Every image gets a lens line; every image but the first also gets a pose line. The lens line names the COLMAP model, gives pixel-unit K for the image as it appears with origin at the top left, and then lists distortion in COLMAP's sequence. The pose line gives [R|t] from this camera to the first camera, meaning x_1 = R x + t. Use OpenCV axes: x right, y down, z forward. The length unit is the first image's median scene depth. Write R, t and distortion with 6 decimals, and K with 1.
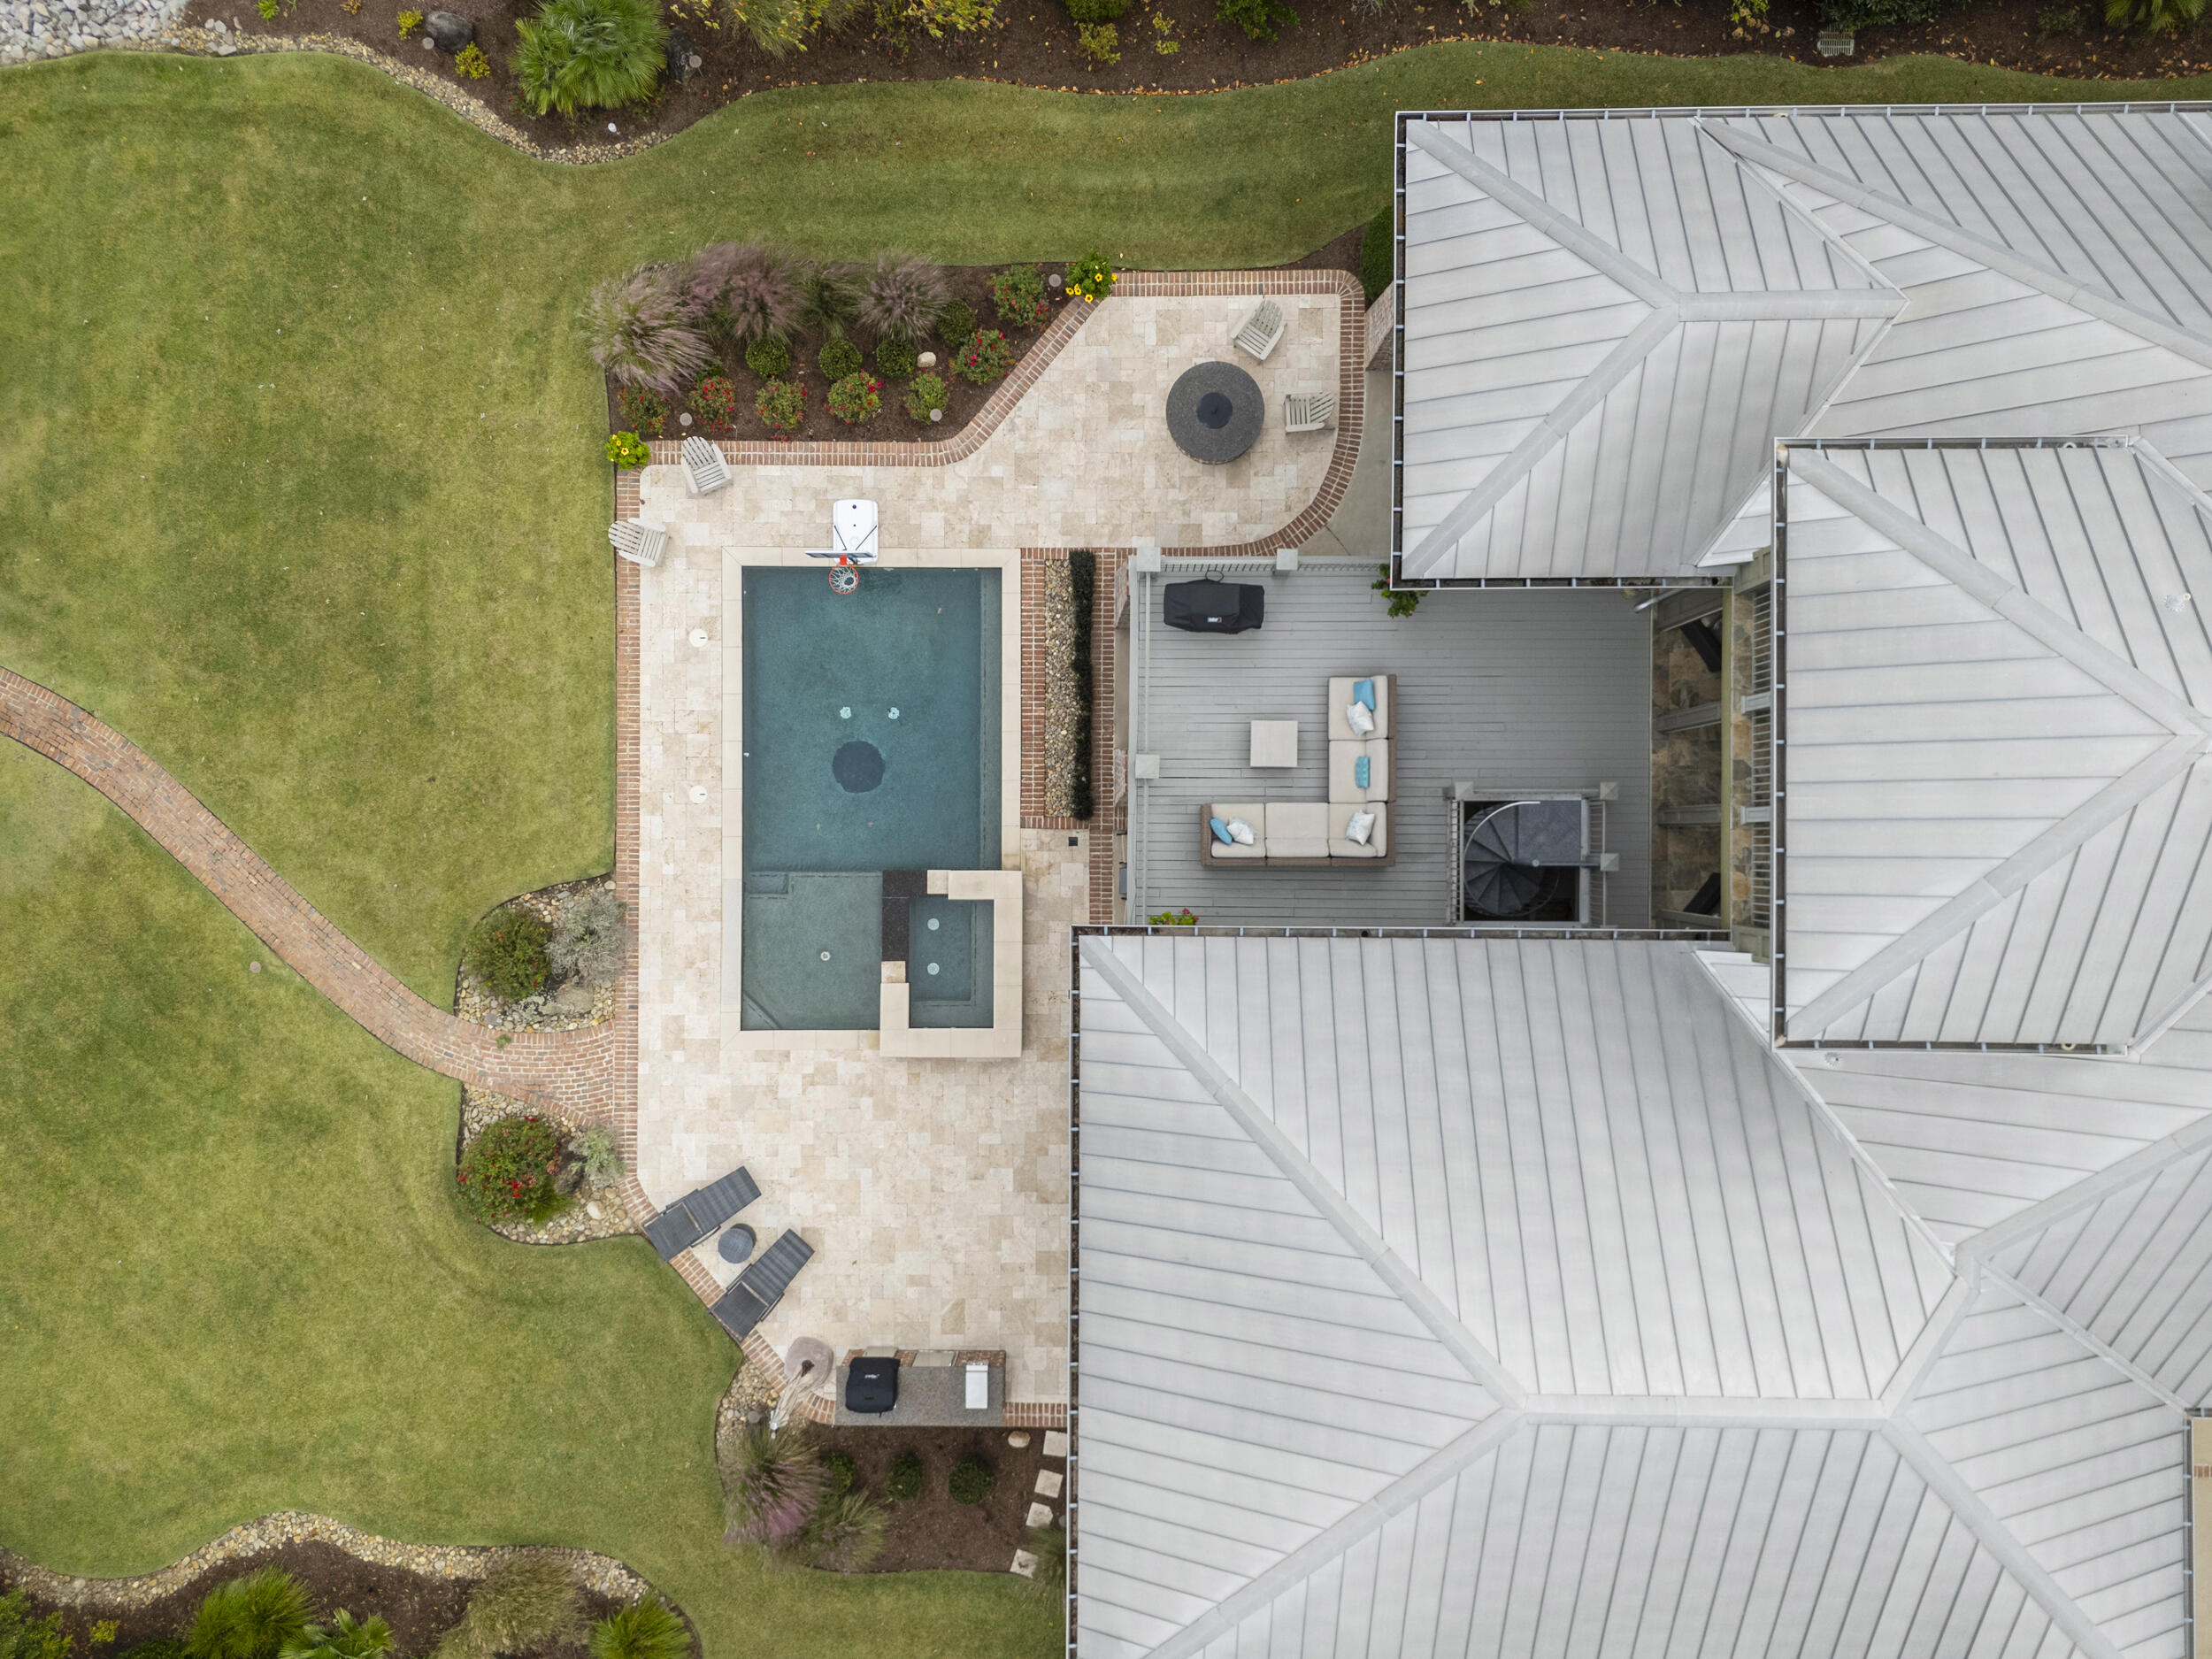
lens RADIAL K [[1619.9, 0, 1106.0], [0, 1619.9, 829.5], [0, 0, 1]] dist [0.069942, -0.048131]
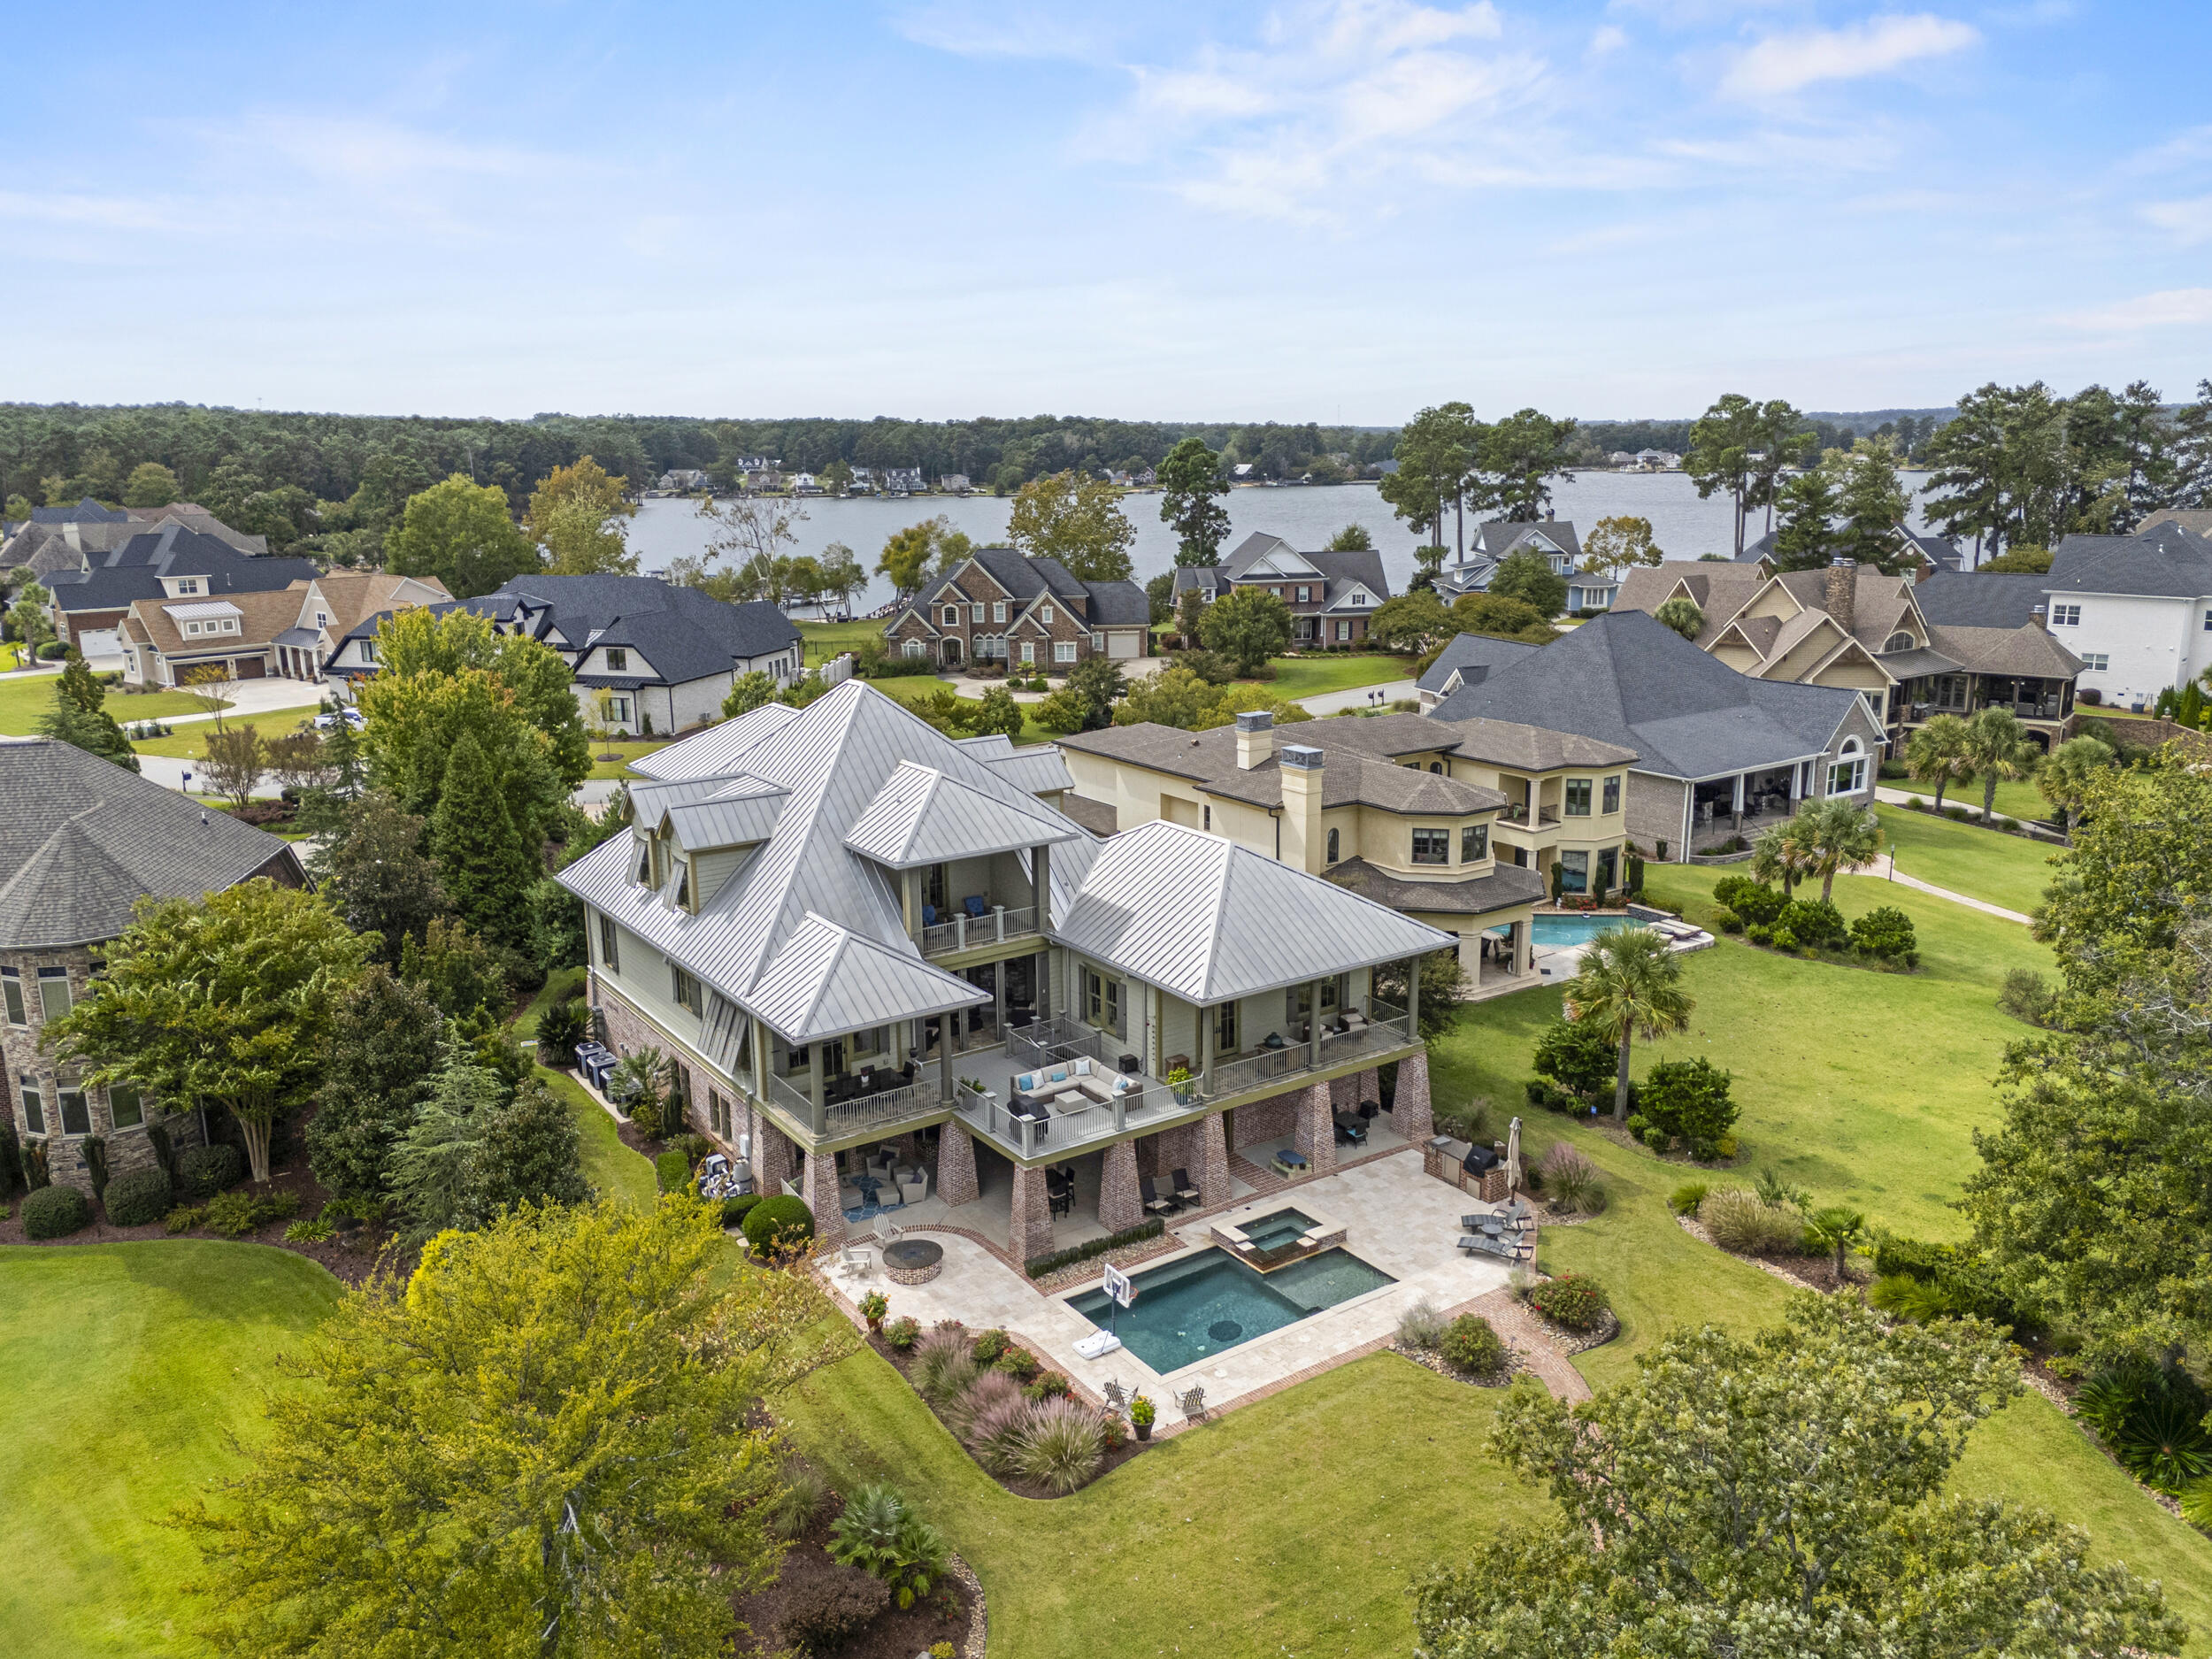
lens RADIAL K [[1644.7, 0, 1106.0], [0, 1644.7, 829.5], [0, 0, 1]] dist [0.123960, -0.215211]
pose [[-0.565901, -0.173398, 0.806033, -1.276791], [0.824392, -0.132790, 0.550223, -0.930770], [0.011625, 0.975859, 0.218094, 0.225785]]
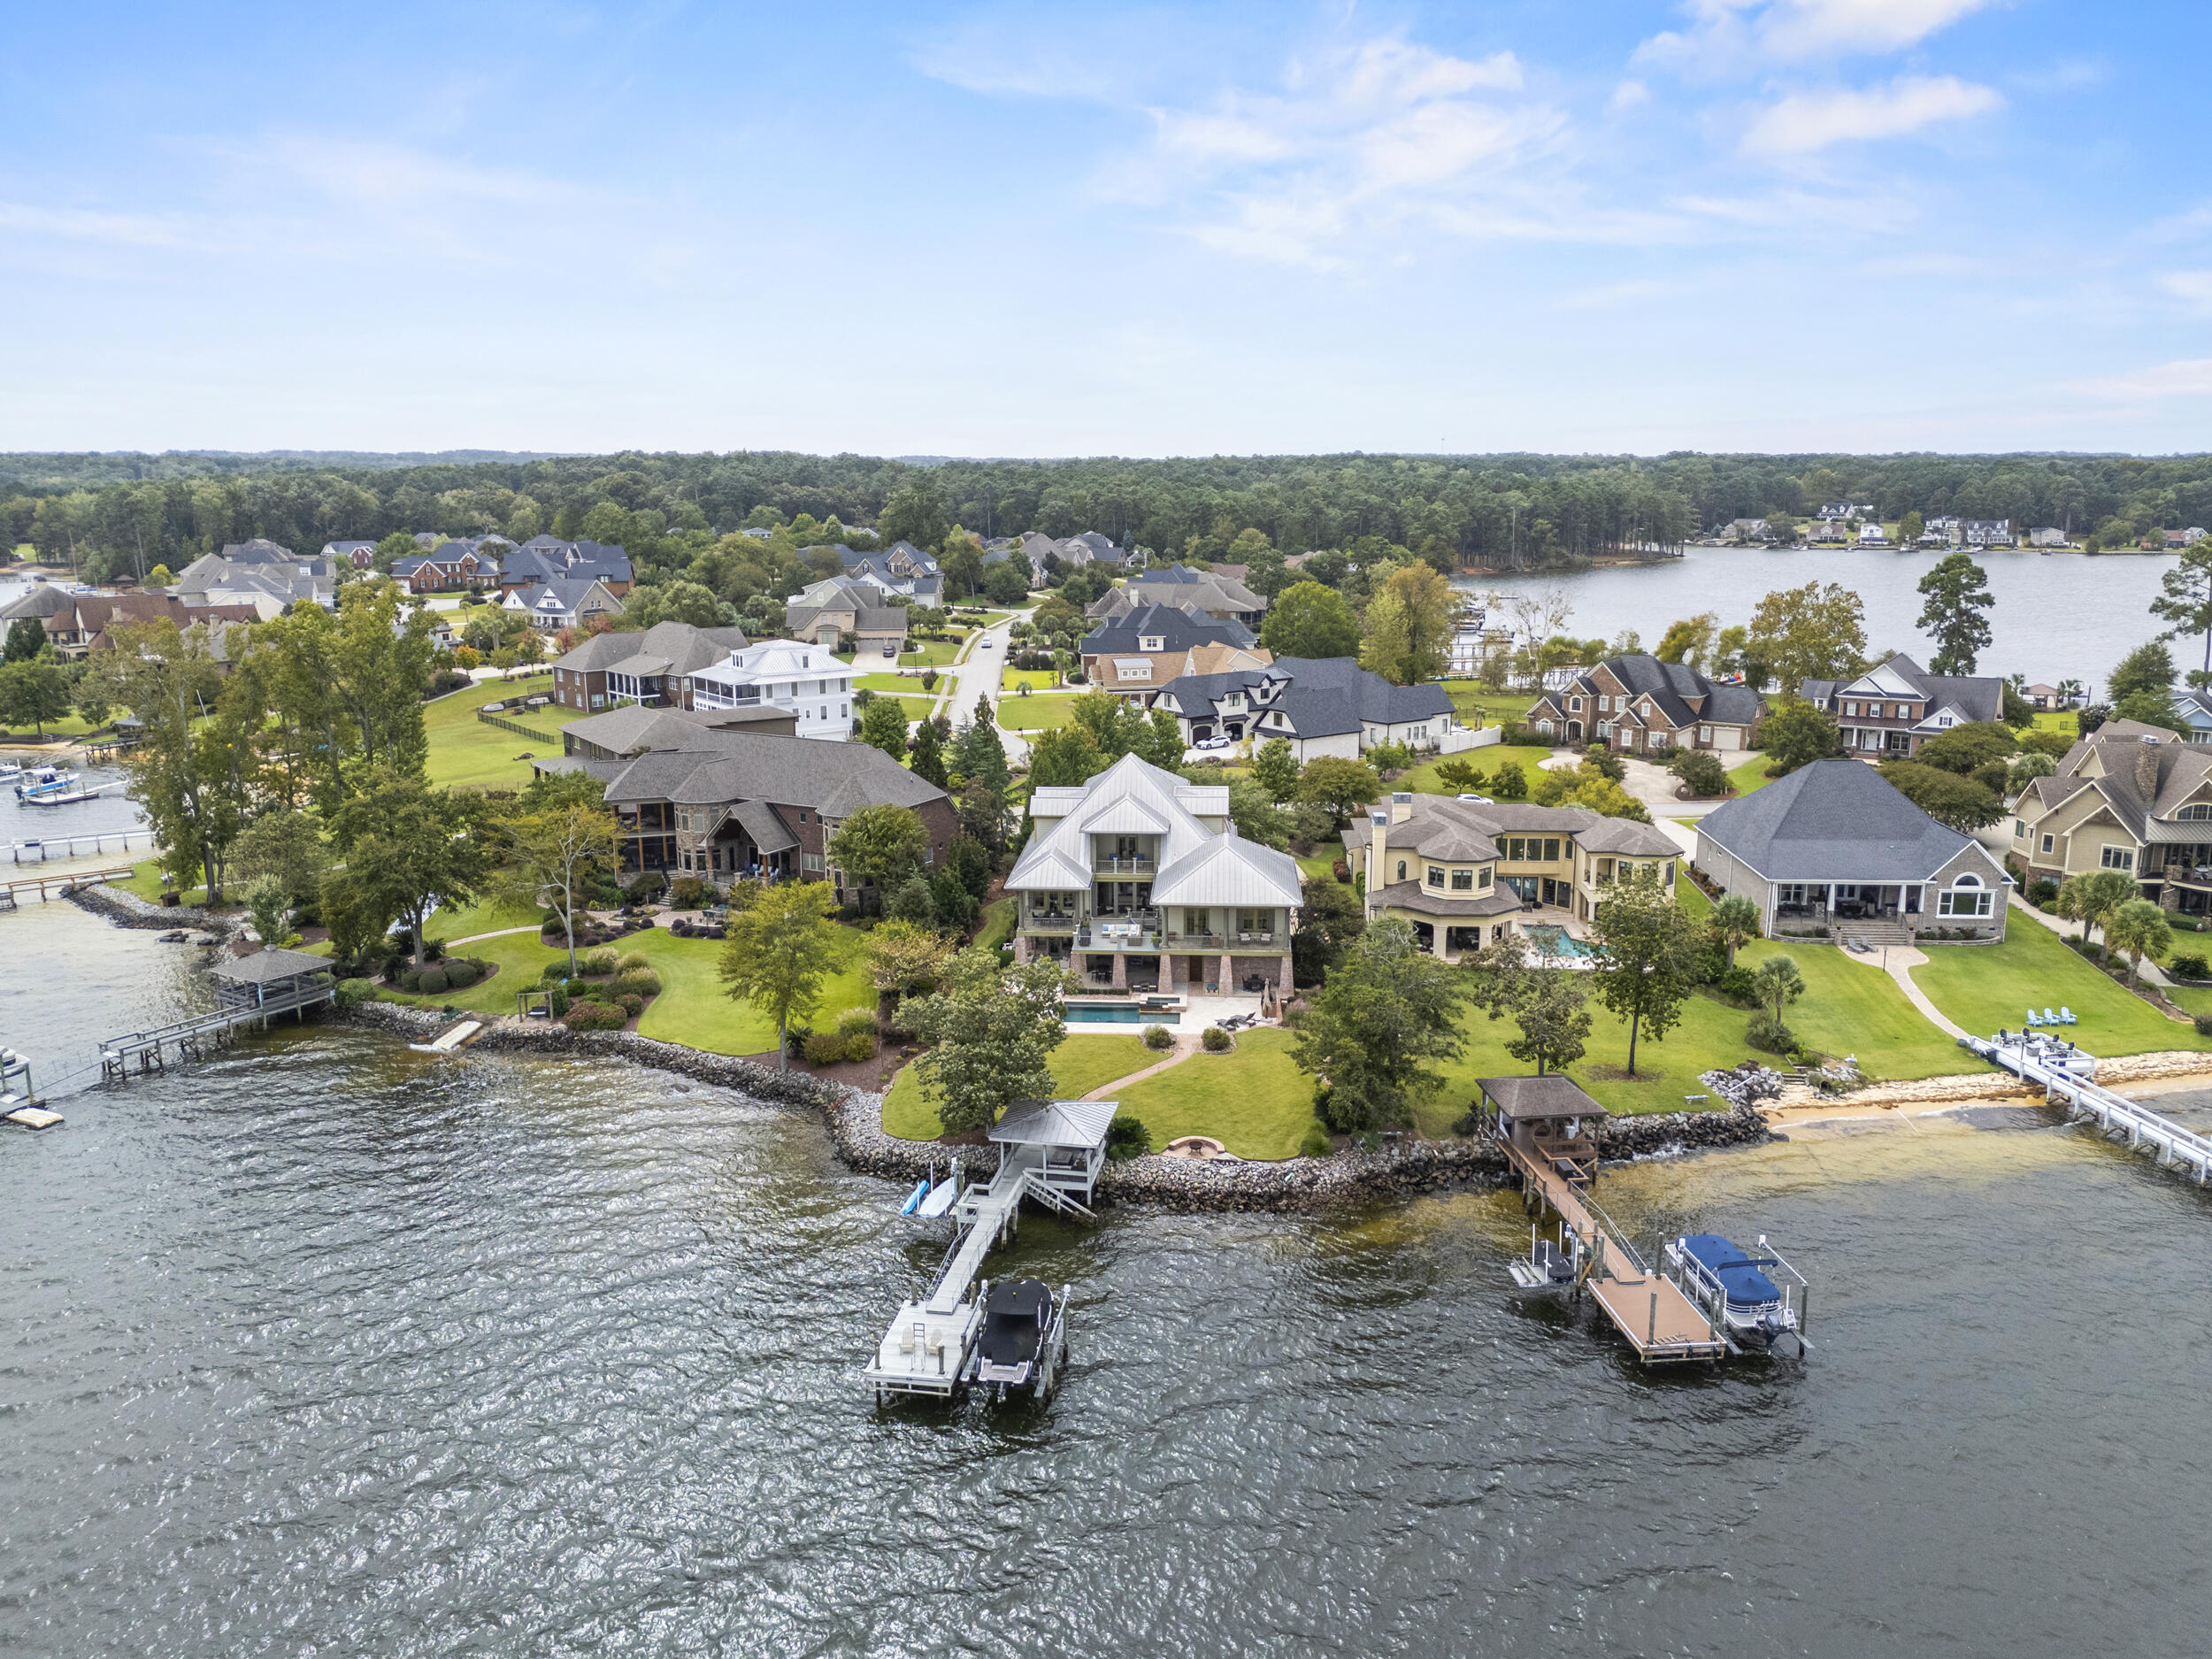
lens RADIAL K [[1644.7, 0, 1106.0], [0, 1644.7, 829.5], [0, 0, 1]] dist [0.123960, -0.215211]
pose [[0.064115, -0.201142, 0.977462, -3.912279], [0.997941, 0.014887, -0.062395, 0.185657], [-0.002001, 0.979449, 0.201682, -0.222902]]
